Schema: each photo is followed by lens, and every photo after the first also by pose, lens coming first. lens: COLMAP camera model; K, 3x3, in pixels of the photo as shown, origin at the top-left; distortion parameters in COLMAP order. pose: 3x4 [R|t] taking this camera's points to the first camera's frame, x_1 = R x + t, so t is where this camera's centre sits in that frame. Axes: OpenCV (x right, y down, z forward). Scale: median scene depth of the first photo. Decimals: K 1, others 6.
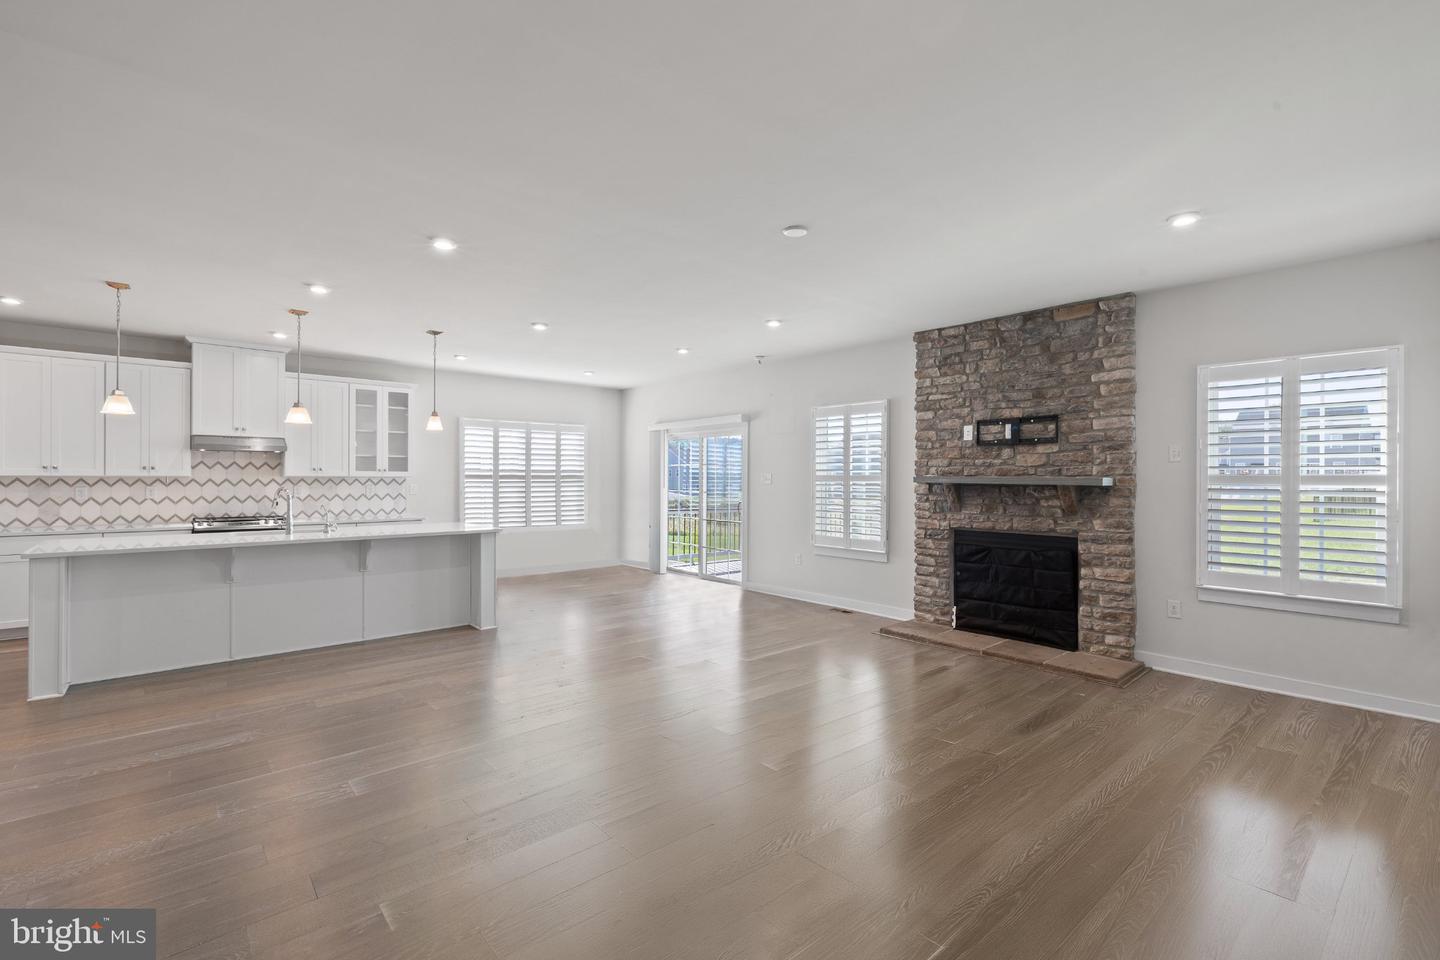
lens RADIAL K [[614.0, 0, 715.5], [0, 614.0, 480.4], [0, 0, 1]] dist [-0.002069, 0.001286]
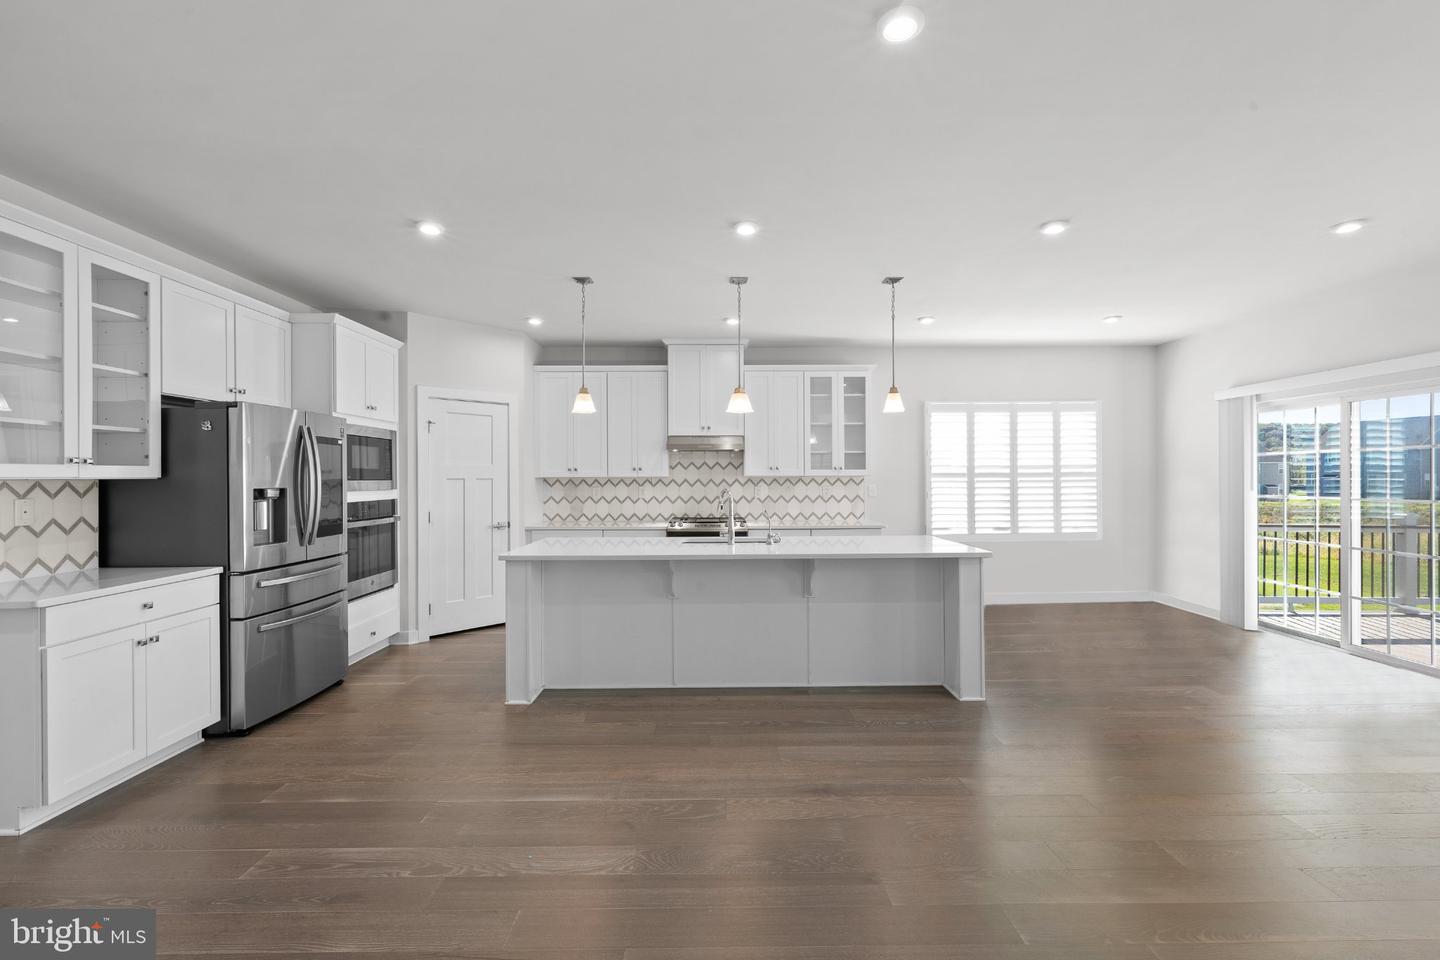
lens RADIAL K [[614.0, 0, 718.0], [0, 614.0, 470.5], [0, 0, 1]] dist [-0.002069, 0.001286]
pose [[0.753289, -0.012955, -0.657562, -0.132451], [0.003940, 0.999877, -0.015185, -0.001296], [0.657678, 0.008848, 0.753248, 0.306019]]
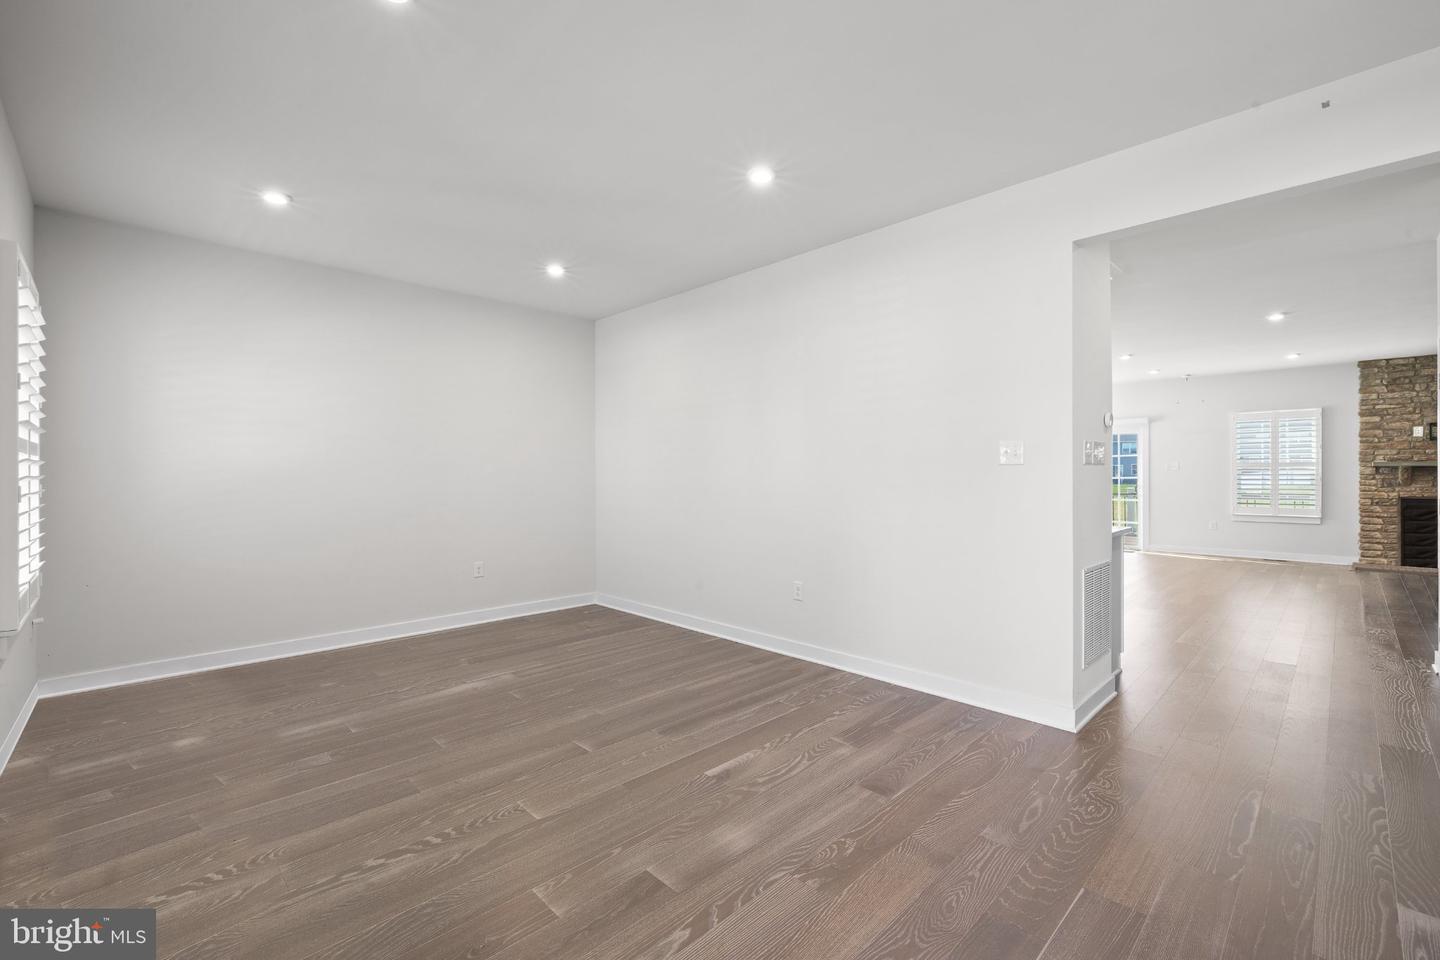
lens RADIAL K [[614.0, 0, 711.2], [0, 614.0, 476.2], [0, 0, 1]] dist [-0.002069, 0.001286]
pose [[0.999270, -0.006344, 0.037683, -1.259520], [0.006359, 0.999980, -0.000277, 0.017475], [-0.037680, 0.000516, 0.999290, -0.373027]]
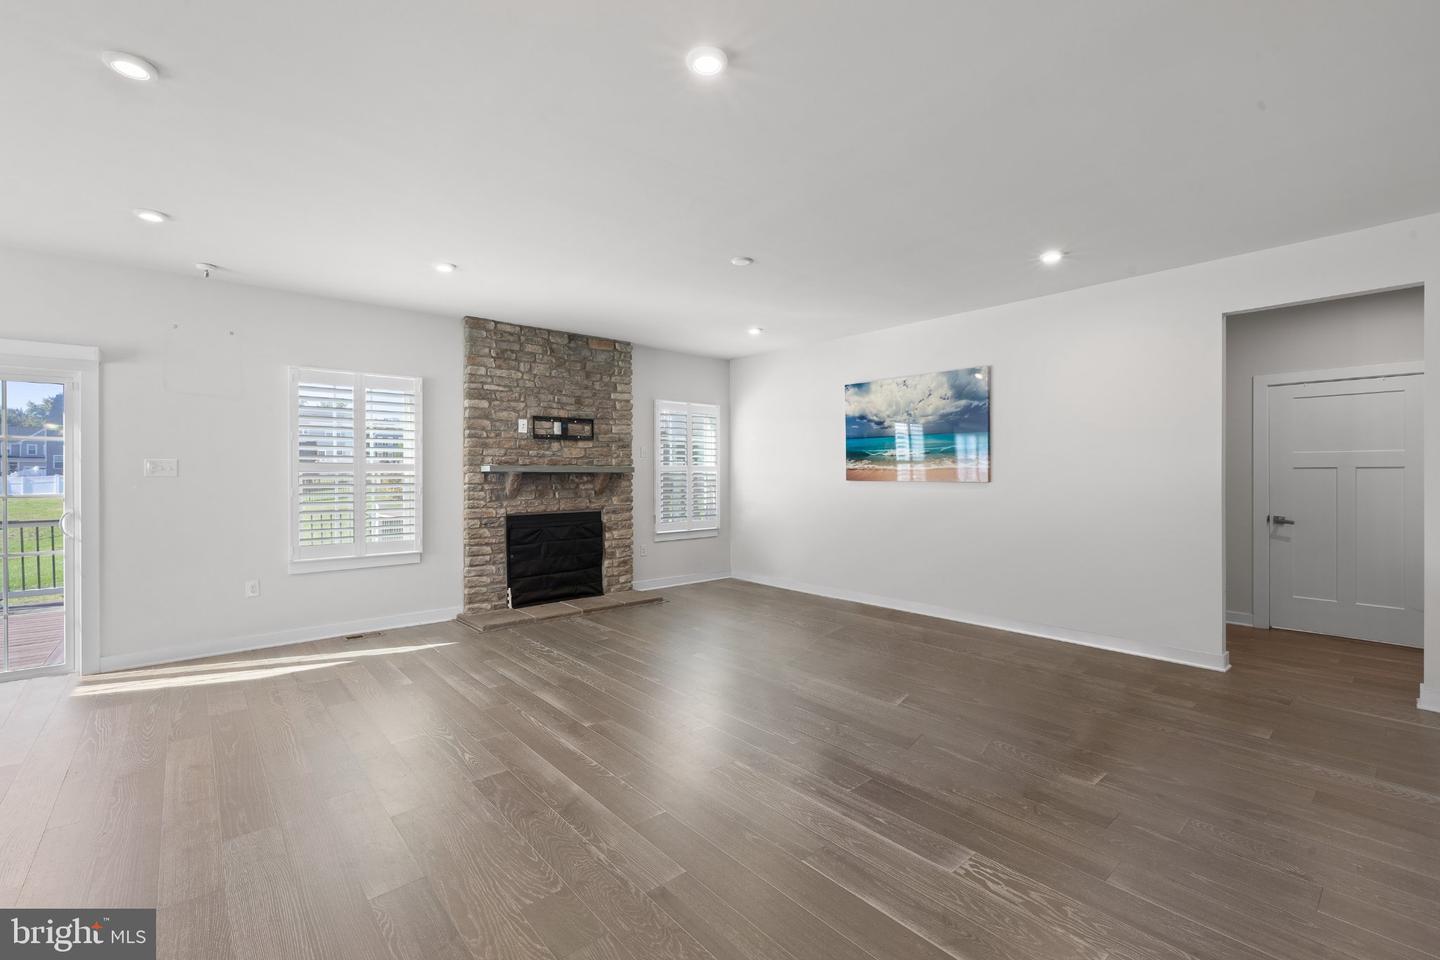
lens RADIAL K [[614.0, 0, 721.2], [0, 614.0, 472.7], [0, 0, 1]] dist [-0.002069, 0.001286]
pose [[0.014546, -0.007306, 0.999868, -0.646099], [0.003019, 0.999969, 0.007262, -0.000779], [-0.999890, 0.002913, 0.014568, 0.602941]]
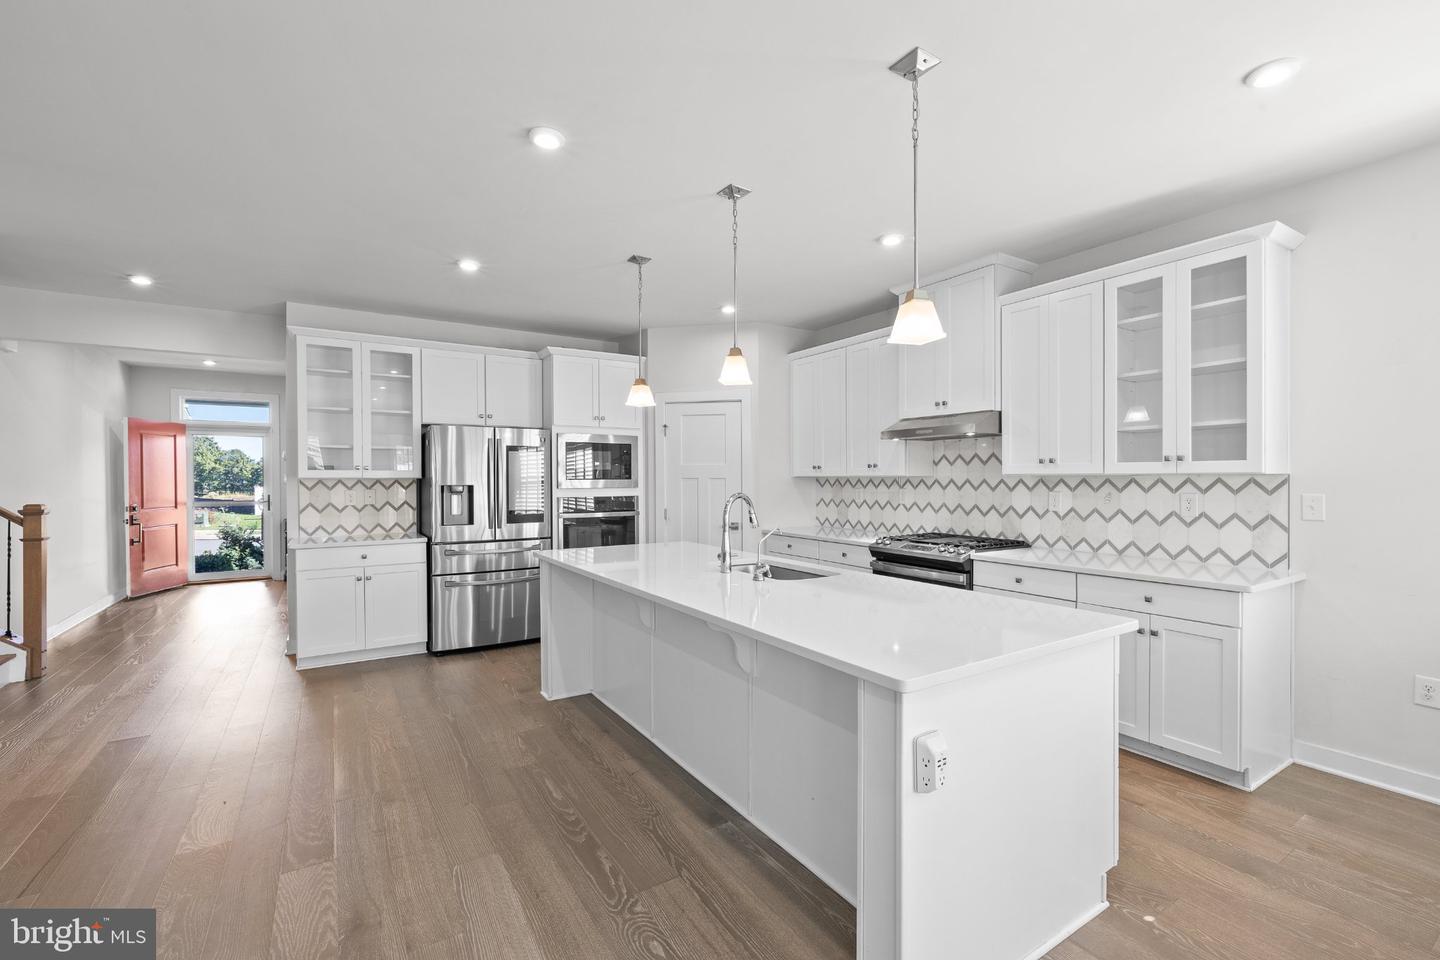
lens RADIAL K [[614.0, 0, 722.6], [0, 614.0, 480.8], [0, 0, 1]] dist [-0.002069, 0.001286]
pose [[-0.164803, 0.003205, -0.986321, -0.091942], [0.000497, 0.999995, 0.003166, -0.003228], [0.986326, 0.000032, -0.164804, 0.960409]]
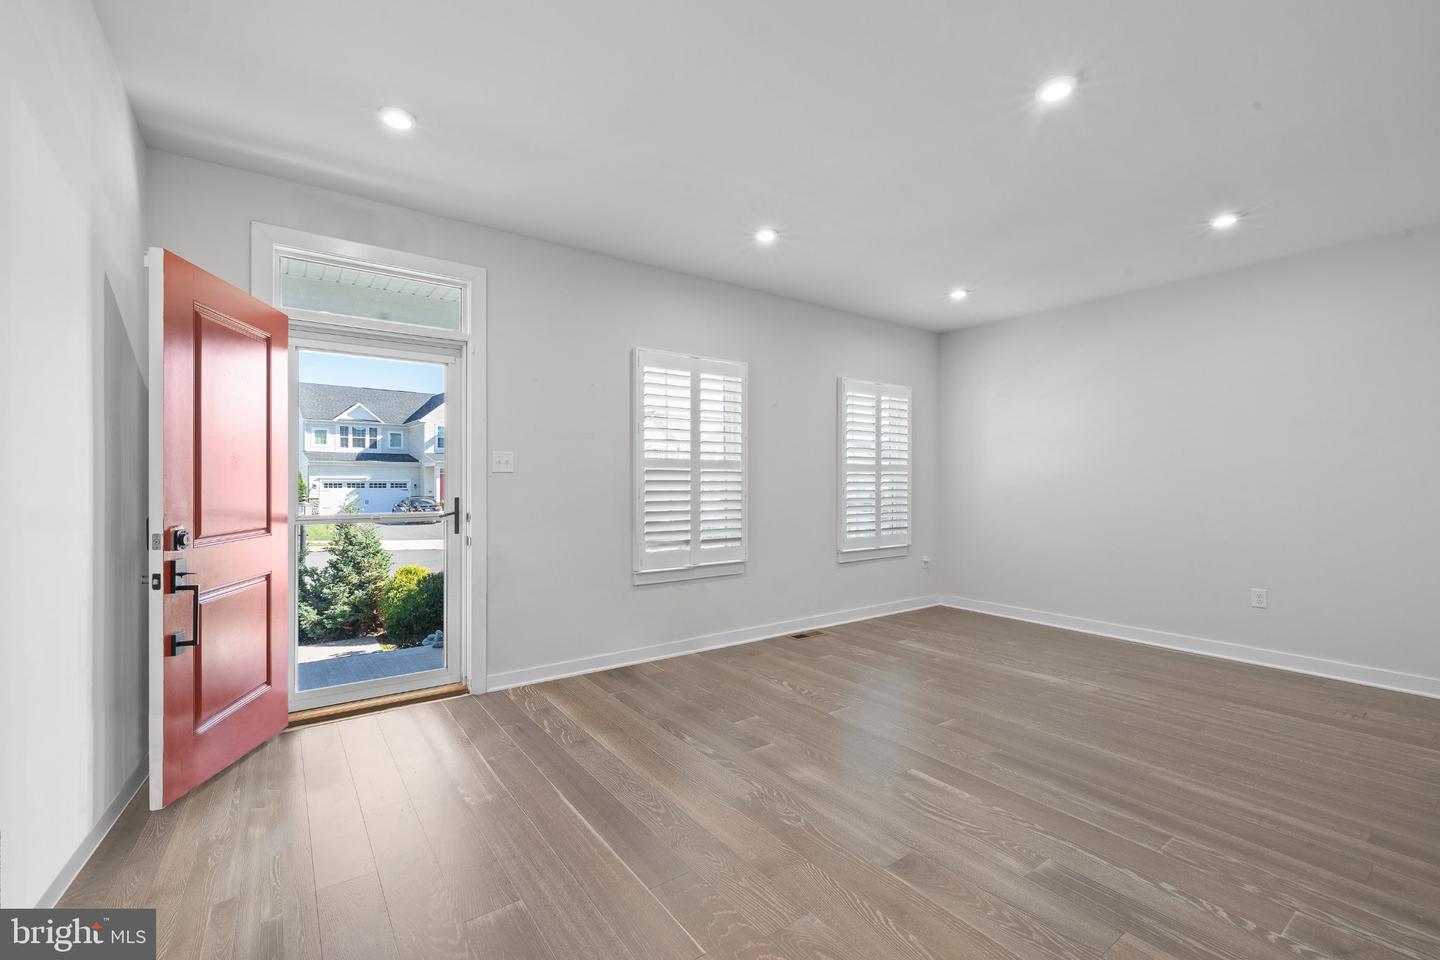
lens RADIAL K [[614.0, 0, 726.6], [0, 614.0, 478.7], [0, 0, 1]] dist [-0.002069, 0.001286]
pose [[-0.095538, -0.008431, -0.995390, -0.740401], [-0.005045, 0.999955, -0.007985, 0.017901], [0.995413, 0.004258, -0.095576, -0.001232]]
